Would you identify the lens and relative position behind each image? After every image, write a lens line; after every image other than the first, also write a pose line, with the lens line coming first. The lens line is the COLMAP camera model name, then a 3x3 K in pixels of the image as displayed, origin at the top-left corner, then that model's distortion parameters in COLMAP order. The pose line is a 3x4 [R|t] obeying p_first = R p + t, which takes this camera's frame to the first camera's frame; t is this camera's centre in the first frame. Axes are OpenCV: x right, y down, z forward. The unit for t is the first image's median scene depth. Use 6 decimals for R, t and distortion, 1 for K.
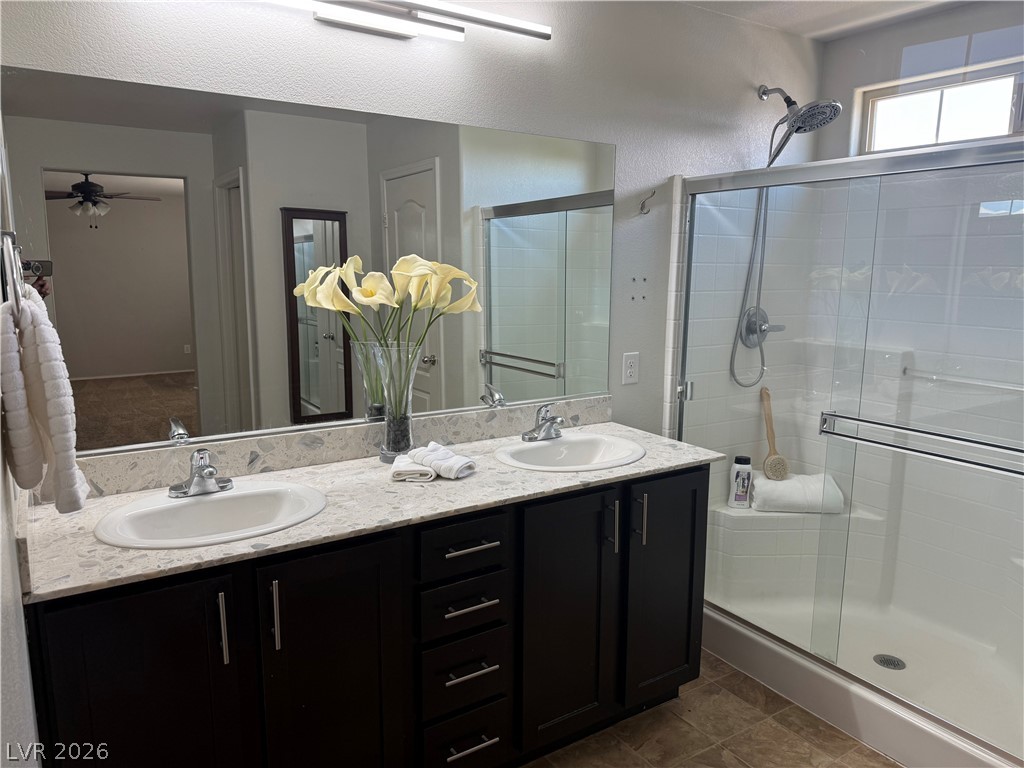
lens RADIAL K [[720.7, 0, 517.2], [0, 720.7, 387.1], [0, 0, 1]] dist [0.058818, -0.068790]
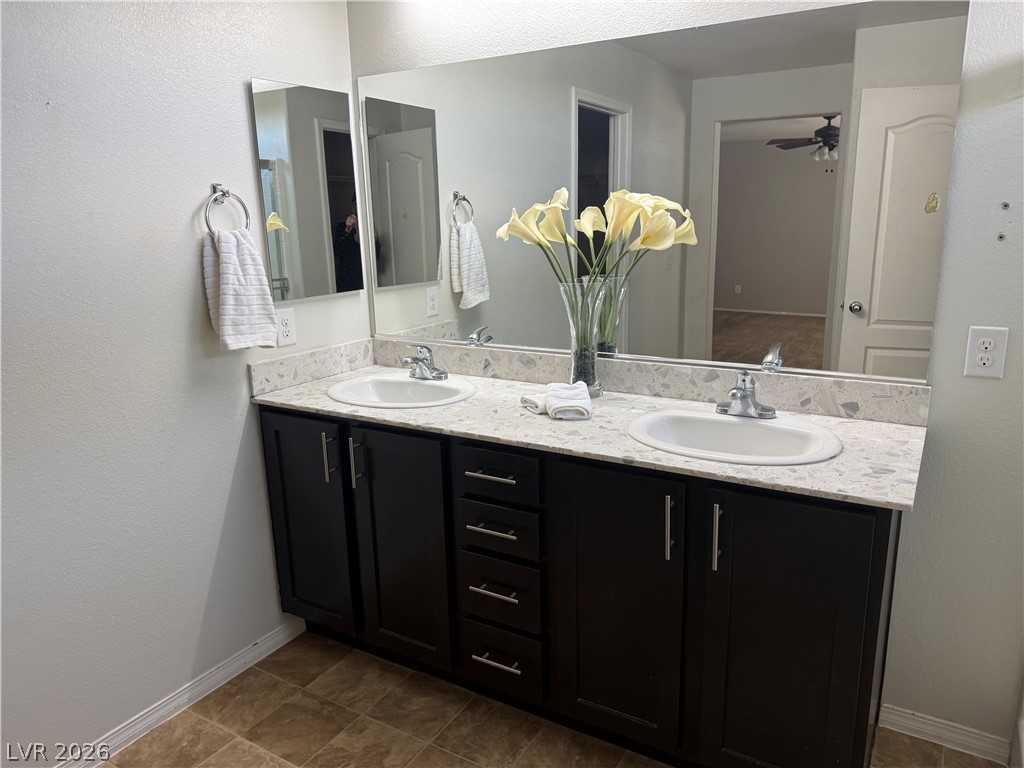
lens RADIAL K [[720.7, 0, 517.2], [0, 720.7, 387.1], [0, 0, 1]] dist [0.058818, -0.068790]
pose [[0.425758, 0.192238, -0.884180, 0.730798], [-0.124421, 0.980326, 0.153231, -0.057396], [0.896242, 0.044771, 0.441300, 0.495337]]
